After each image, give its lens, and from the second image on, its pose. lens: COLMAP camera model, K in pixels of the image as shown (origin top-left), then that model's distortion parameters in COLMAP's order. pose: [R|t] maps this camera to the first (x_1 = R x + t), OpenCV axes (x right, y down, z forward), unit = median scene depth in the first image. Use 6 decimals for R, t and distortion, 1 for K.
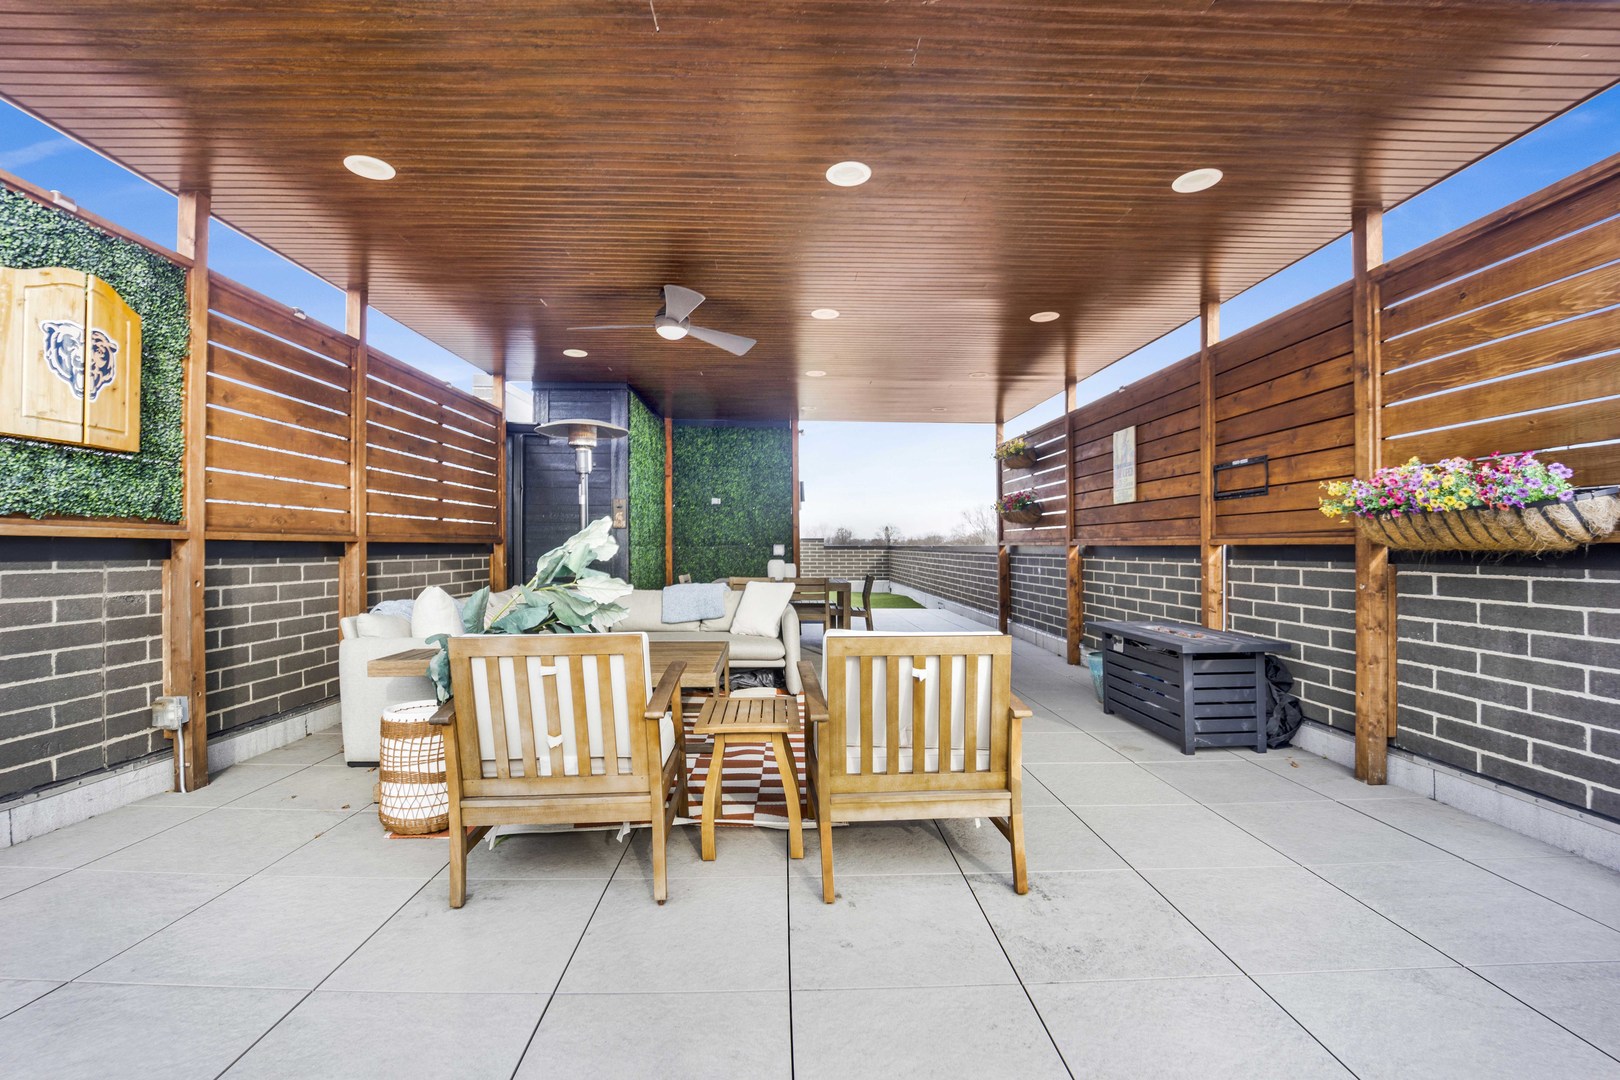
lens RADIAL K [[736.8, 0, 814.6], [0, 736.8, 559.6], [0, 0, 1]] dist [-0.031338, 0.000836]
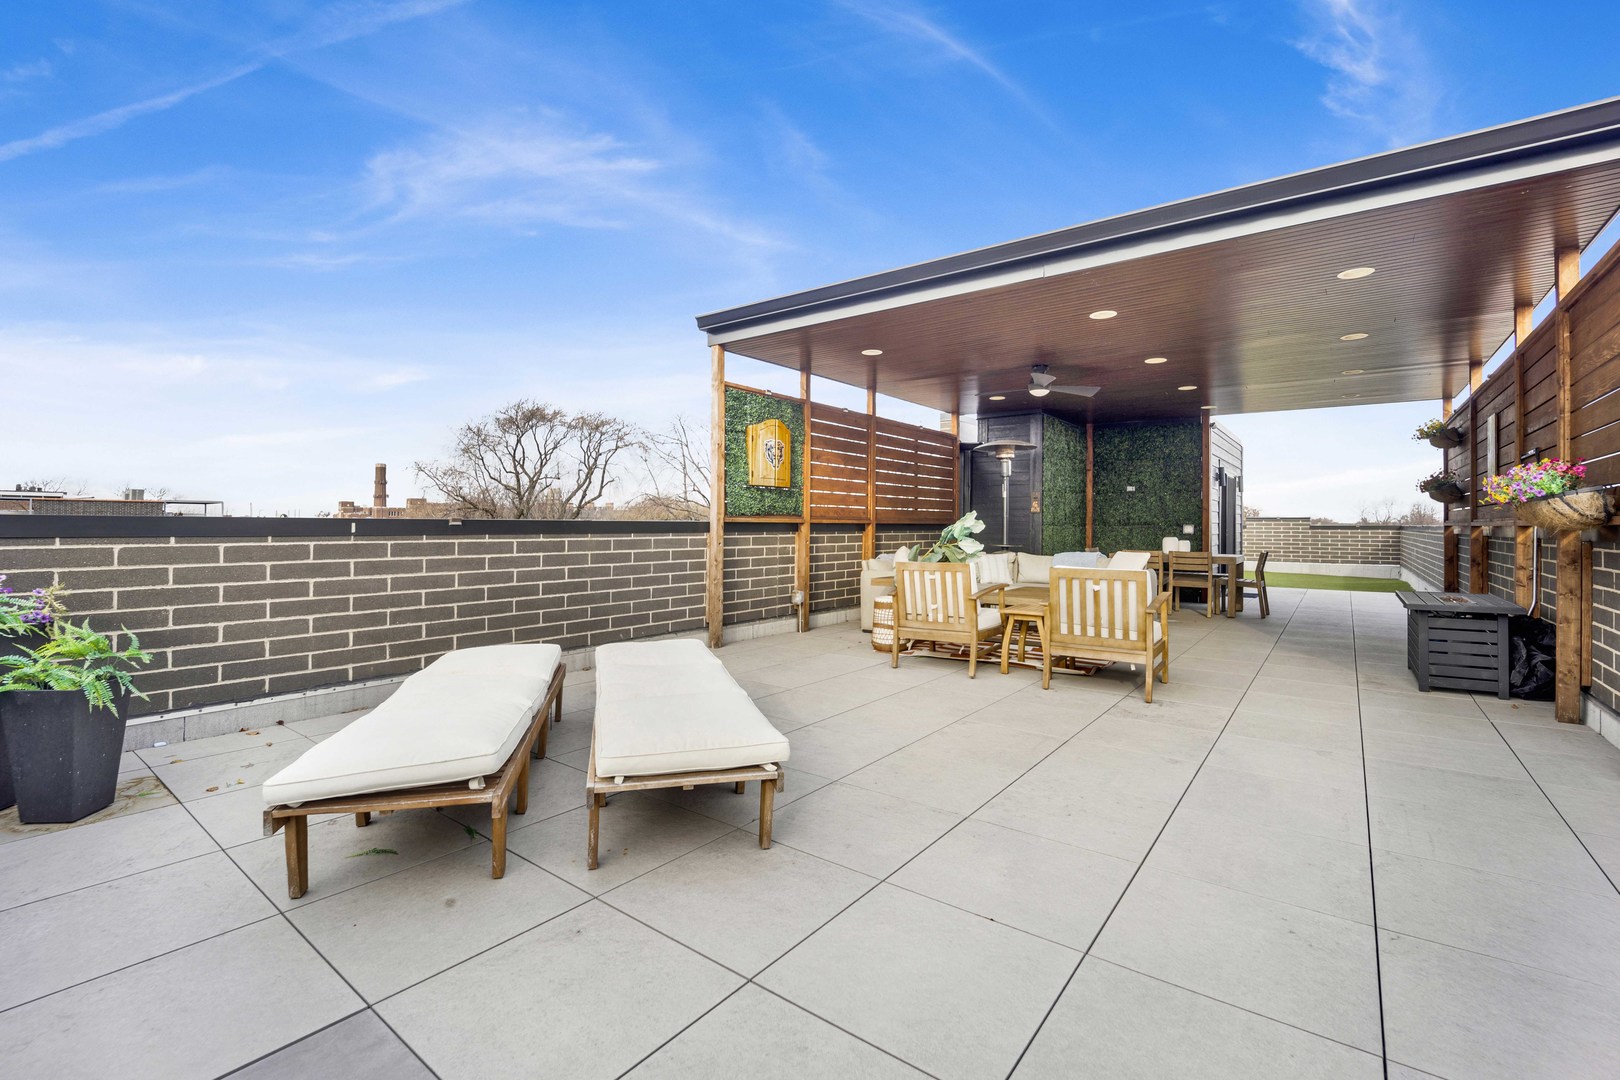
lens RADIAL K [[659.7, 0, 818.2], [0, 659.7, 531.8], [0, 0, 1]] dist [0.022429, -0.000007]
pose [[0.794414, 0.006612, -0.607341, 0.404244], [-0.012099, 0.999915, -0.004940, 0.009218], [0.607256, 0.011273, 0.794426, -0.589111]]
